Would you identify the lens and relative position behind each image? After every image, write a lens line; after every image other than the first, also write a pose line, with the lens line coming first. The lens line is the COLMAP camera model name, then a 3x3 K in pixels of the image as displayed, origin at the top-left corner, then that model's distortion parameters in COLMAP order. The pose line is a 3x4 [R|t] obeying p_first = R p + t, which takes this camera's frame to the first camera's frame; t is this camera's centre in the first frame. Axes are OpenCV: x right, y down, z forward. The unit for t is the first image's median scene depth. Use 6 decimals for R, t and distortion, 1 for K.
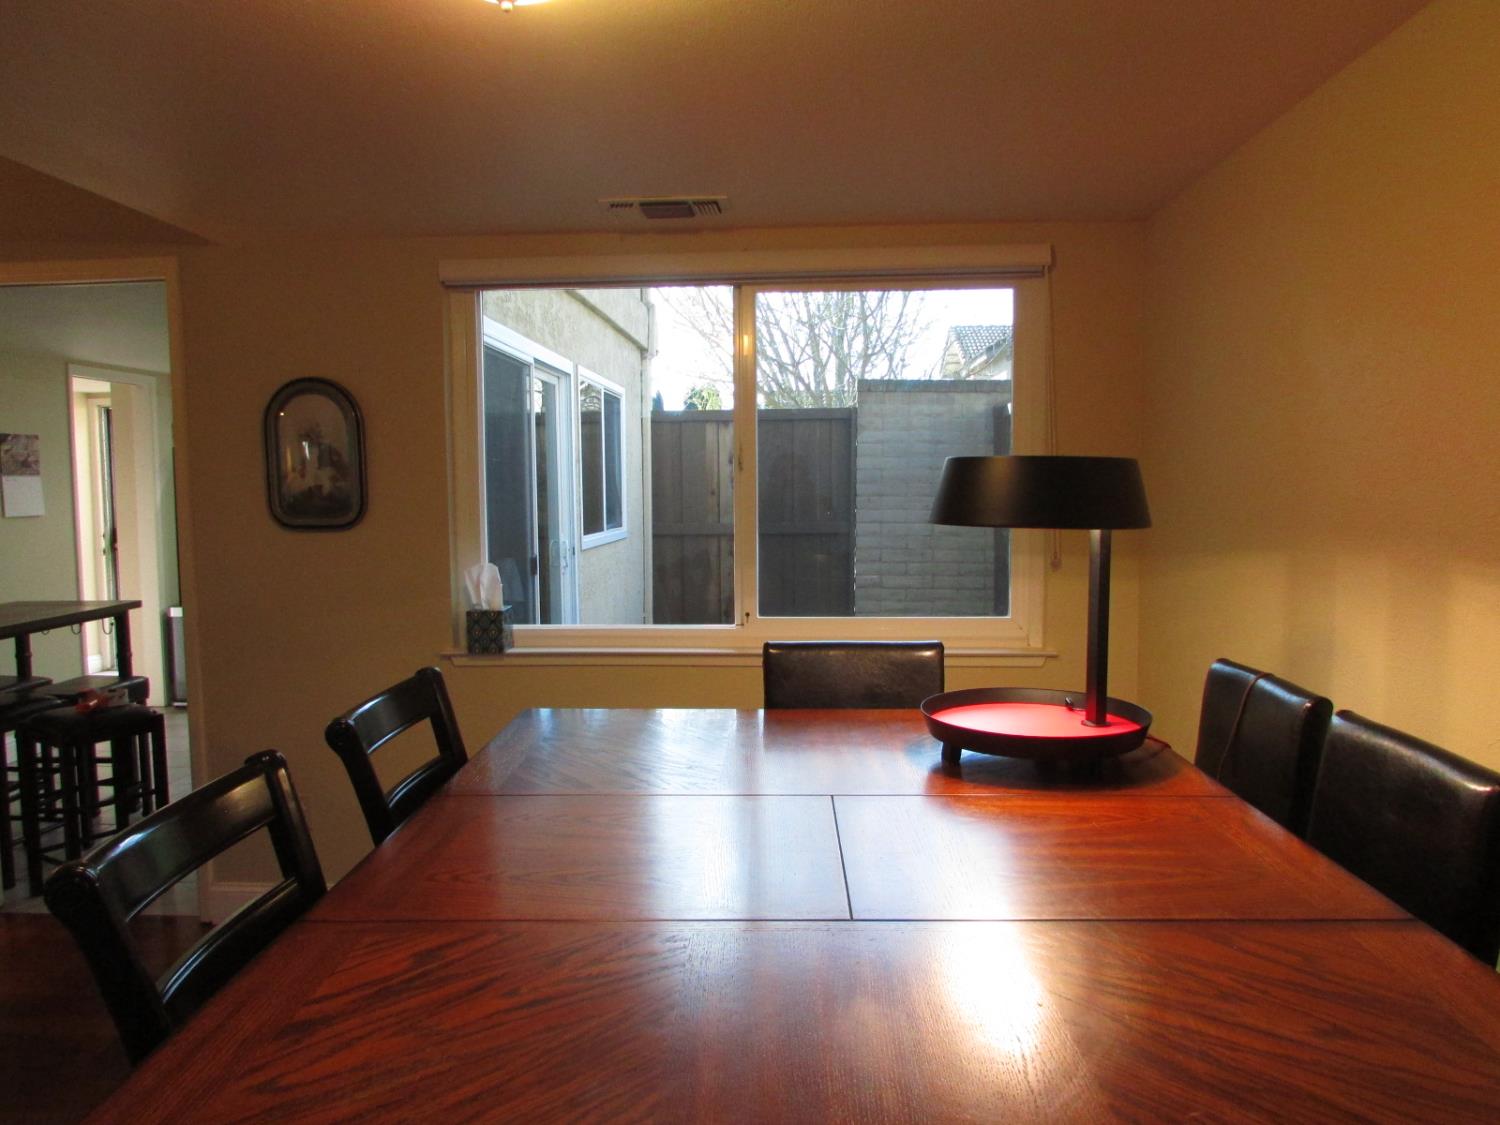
lens RADIAL K [[1062.9, 0, 750.0], [0, 1062.9, 562.5], [0, 0, 1]] dist [-0.030610, 0.000324]
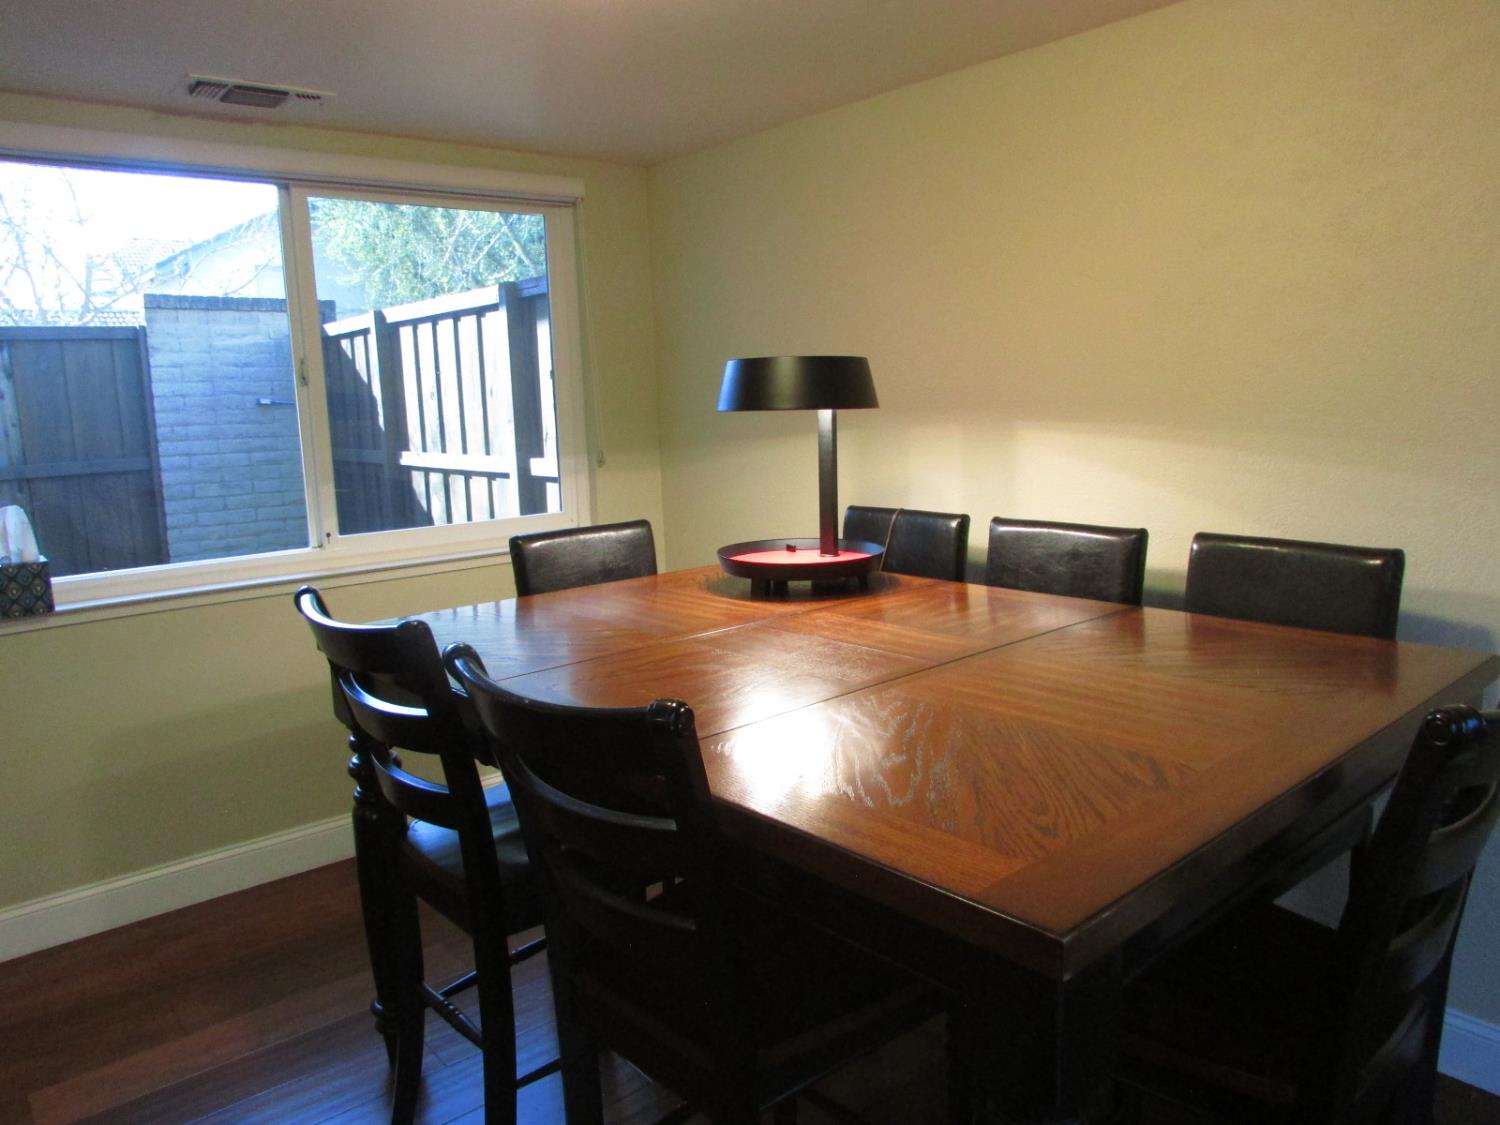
lens RADIAL K [[1062.9, 0, 750.0], [0, 1062.9, 562.5], [0, 0, 1]] dist [-0.030610, 0.000324]
pose [[0.731237, -0.124781, 0.670614, -0.371452], [0.079885, 0.992026, 0.097479, 0.010644], [-0.677430, -0.017708, 0.735374, 0.031779]]
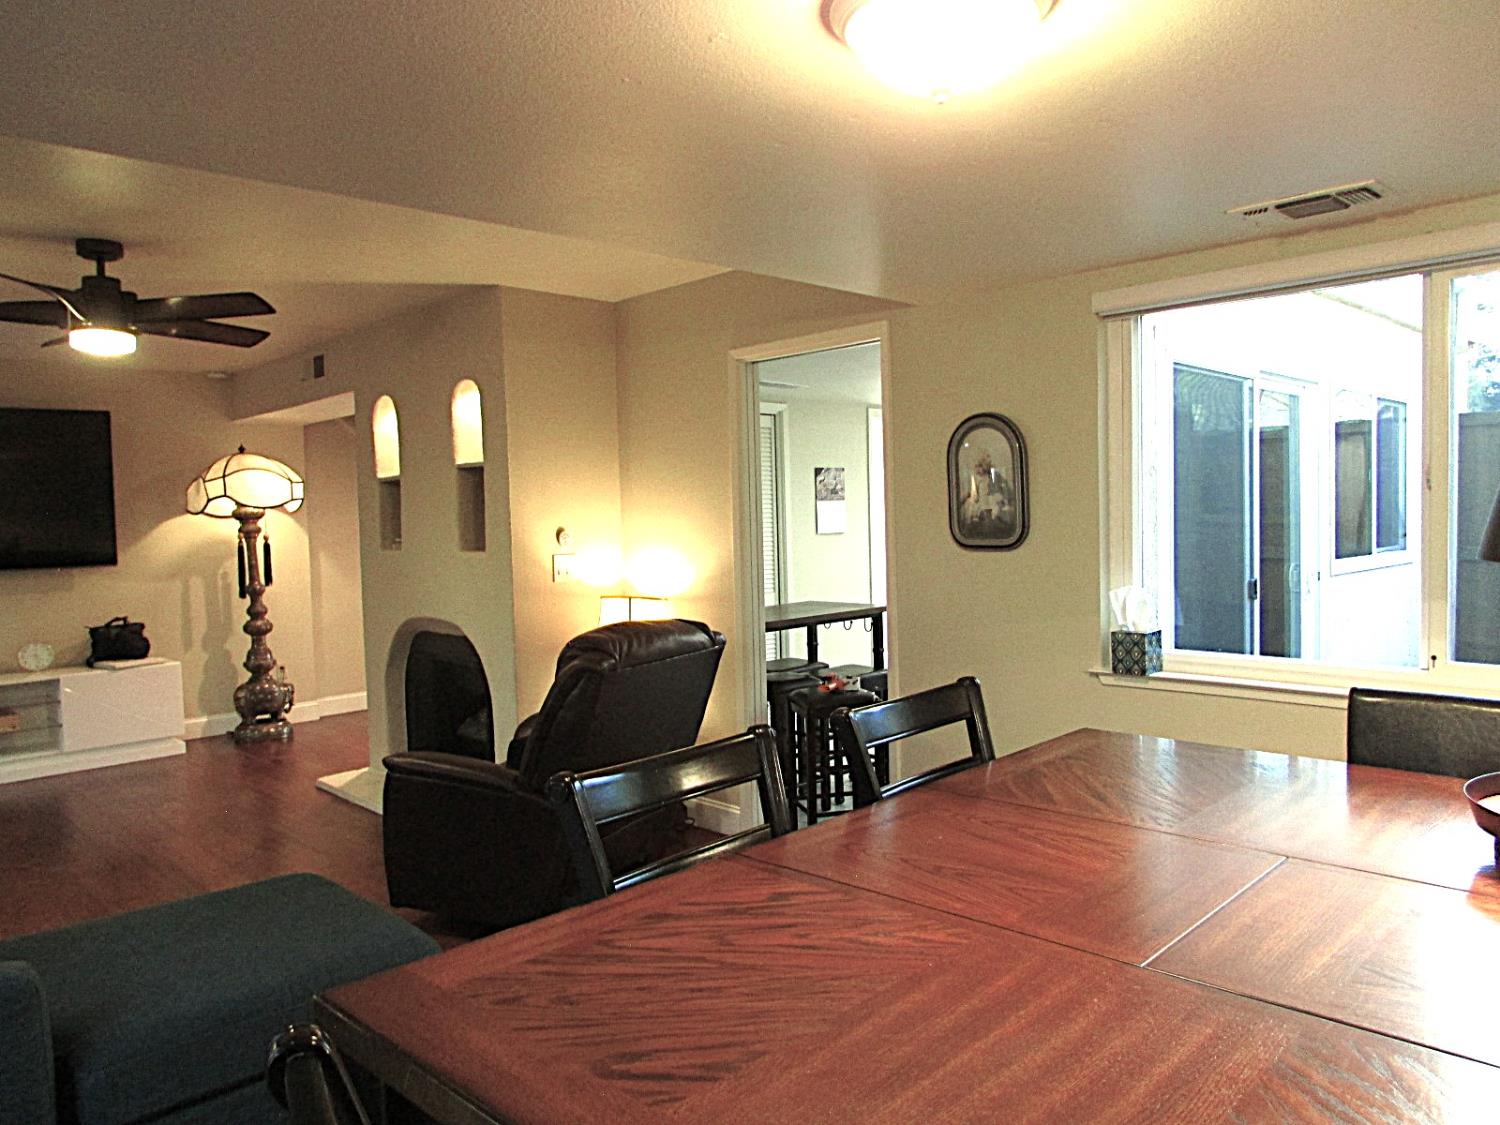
lens RADIAL K [[1062.9, 0, 750.0], [0, 1062.9, 562.5], [0, 0, 1]] dist [-0.030610, 0.000324]
pose [[0.731995, 0.024903, -0.680855, 0.166989], [-0.035054, 0.999385, -0.001134, -0.007139], [0.680408, 0.024696, 0.732417, 0.012860]]
